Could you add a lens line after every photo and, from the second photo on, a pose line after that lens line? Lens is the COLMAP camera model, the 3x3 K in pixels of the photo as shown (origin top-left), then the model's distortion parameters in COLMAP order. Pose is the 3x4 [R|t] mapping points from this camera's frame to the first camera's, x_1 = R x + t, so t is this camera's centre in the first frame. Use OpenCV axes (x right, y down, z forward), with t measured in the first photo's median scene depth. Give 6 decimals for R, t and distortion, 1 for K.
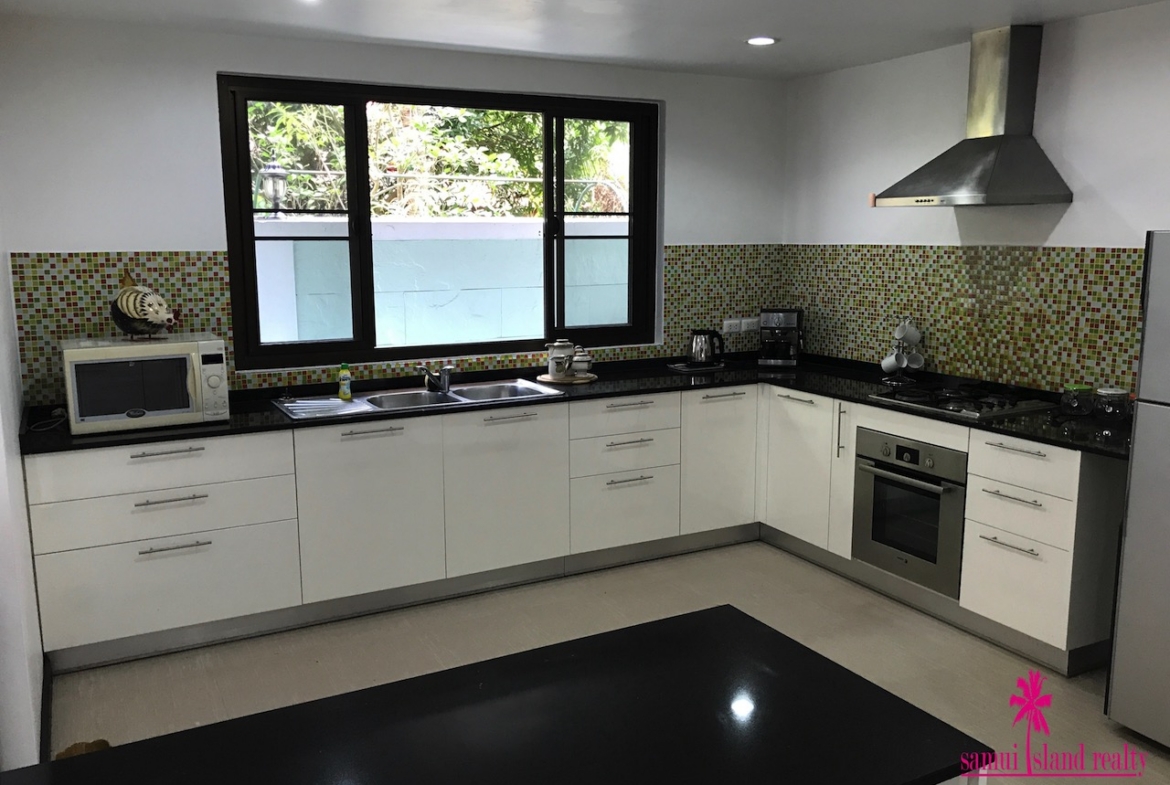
lens RADIAL K [[952.9, 0, 586.4], [0, 952.9, 390.3], [0, 0, 1]] dist [0.007471, 0.004896]
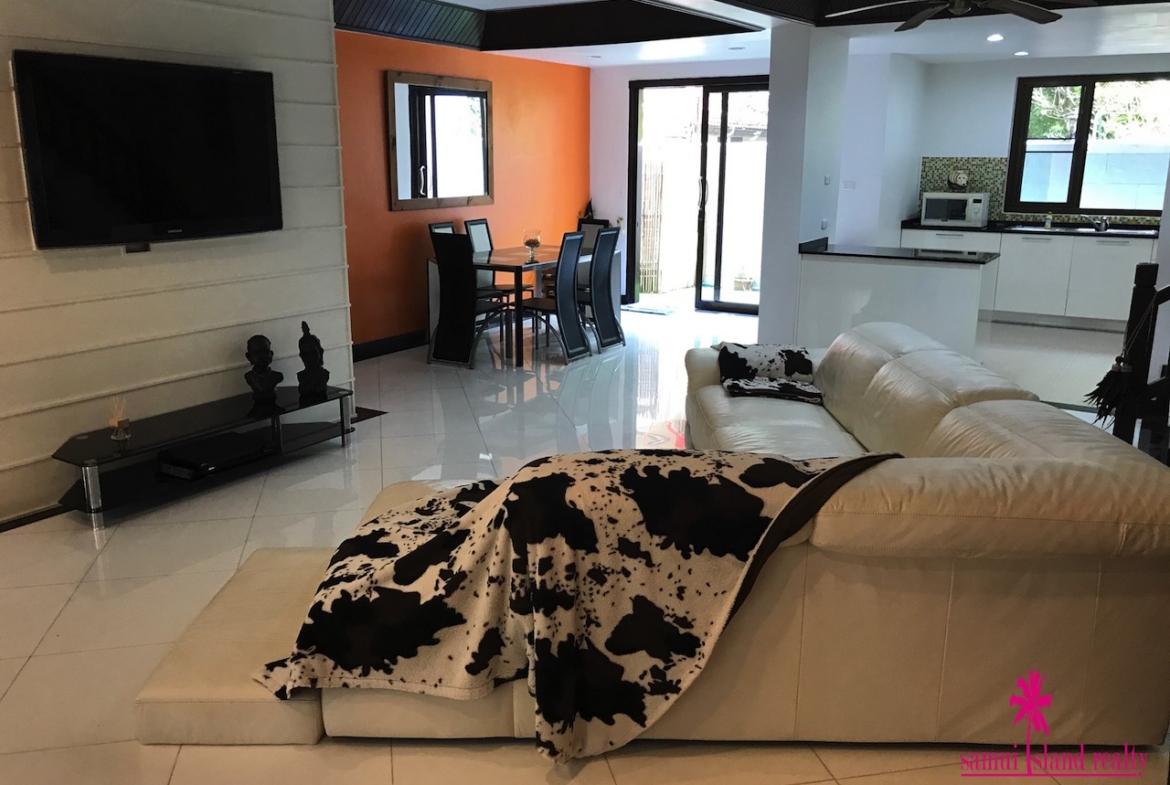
lens RADIAL K [[952.9, 0, 585.5], [0, 952.9, 391.8], [0, 0, 1]] dist [0.007471, 0.004896]
pose [[0.502534, 0.215741, -0.837207, 1.141893], [-0.143402, 0.975751, 0.165365, 0.166522], [0.852582, 0.036956, 0.521286, -1.019206]]
